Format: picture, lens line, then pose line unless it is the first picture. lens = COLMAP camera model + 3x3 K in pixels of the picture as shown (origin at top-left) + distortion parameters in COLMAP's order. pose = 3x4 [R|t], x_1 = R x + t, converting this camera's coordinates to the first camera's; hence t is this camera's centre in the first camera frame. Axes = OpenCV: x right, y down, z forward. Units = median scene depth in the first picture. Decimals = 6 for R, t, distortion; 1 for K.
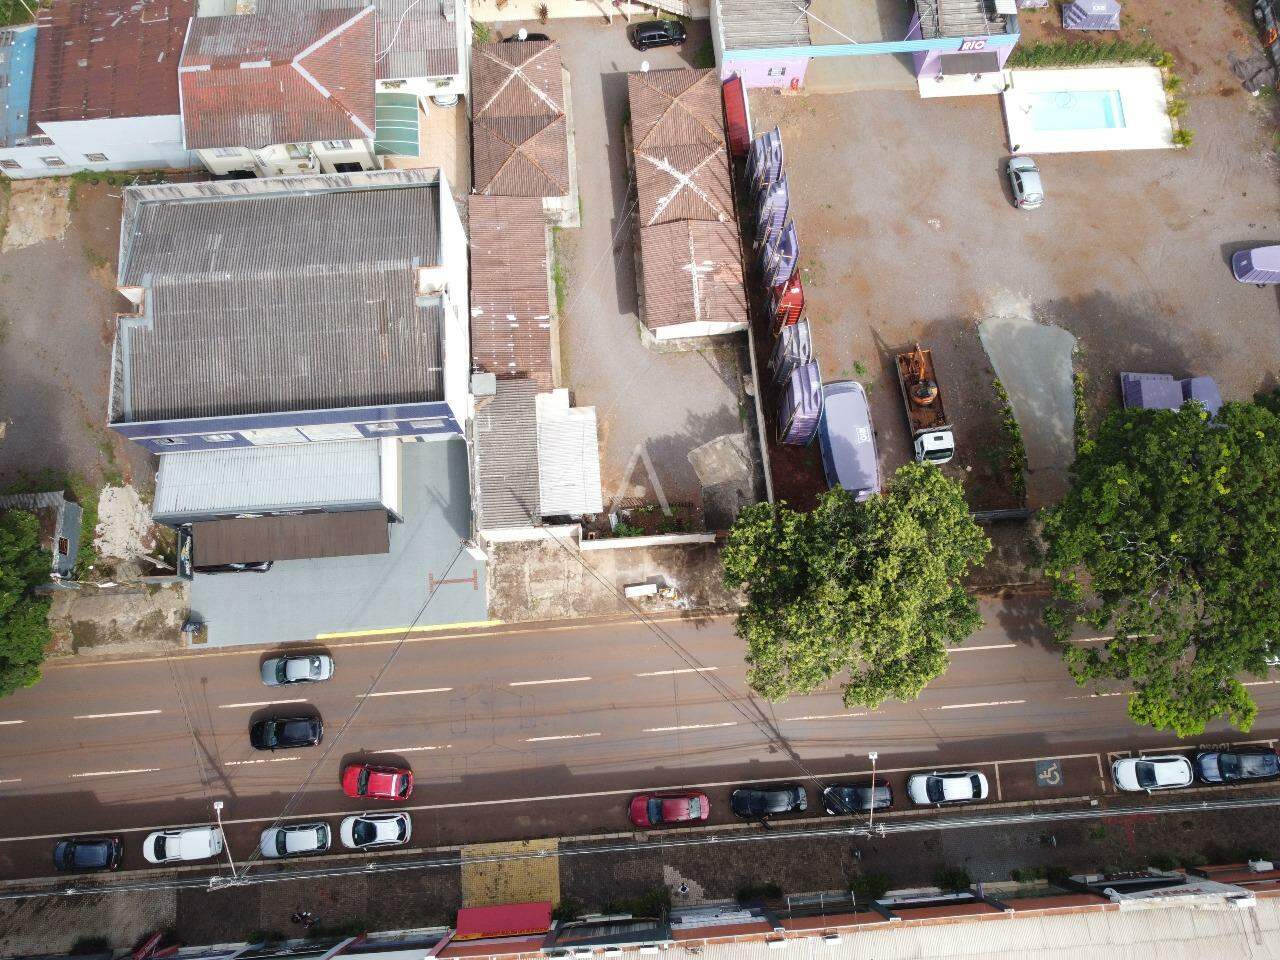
lens RADIAL K [[971.4, 0, 644.4], [0, 971.4, 482.9], [0, 0, 1]] dist [-0.003228, -0.002188]
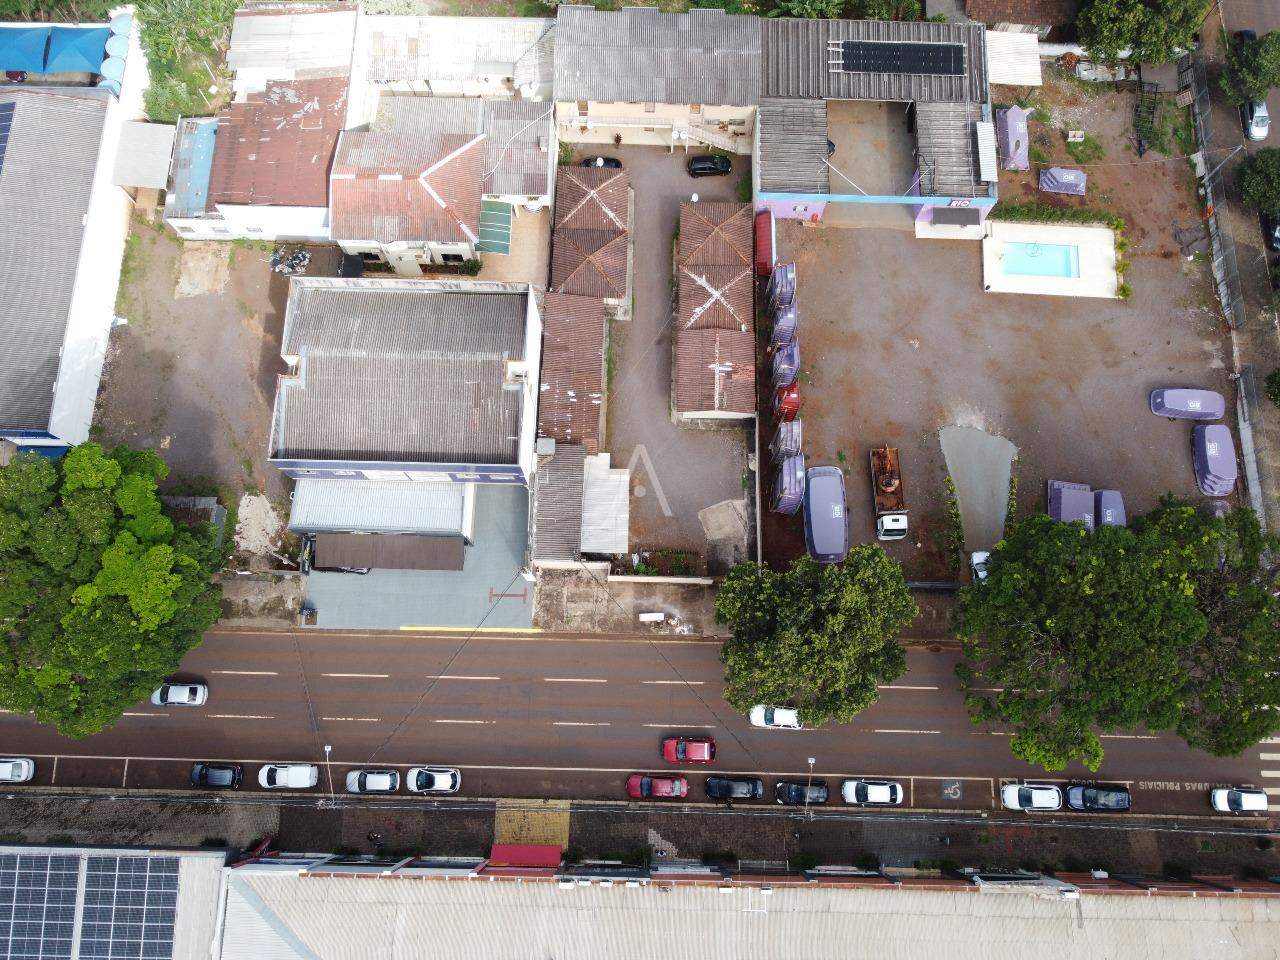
lens RADIAL K [[970.2, 0, 644.2], [0, 970.2, 484.6], [0, 0, 1]] dist [0.002855, -0.011430]
pose [[0.995240, 0.094482, -0.023866, 0.000622], [-0.094358, 0.995519, 0.006280, -0.069083], [0.024352, -0.003999, 0.999695, -0.278614]]
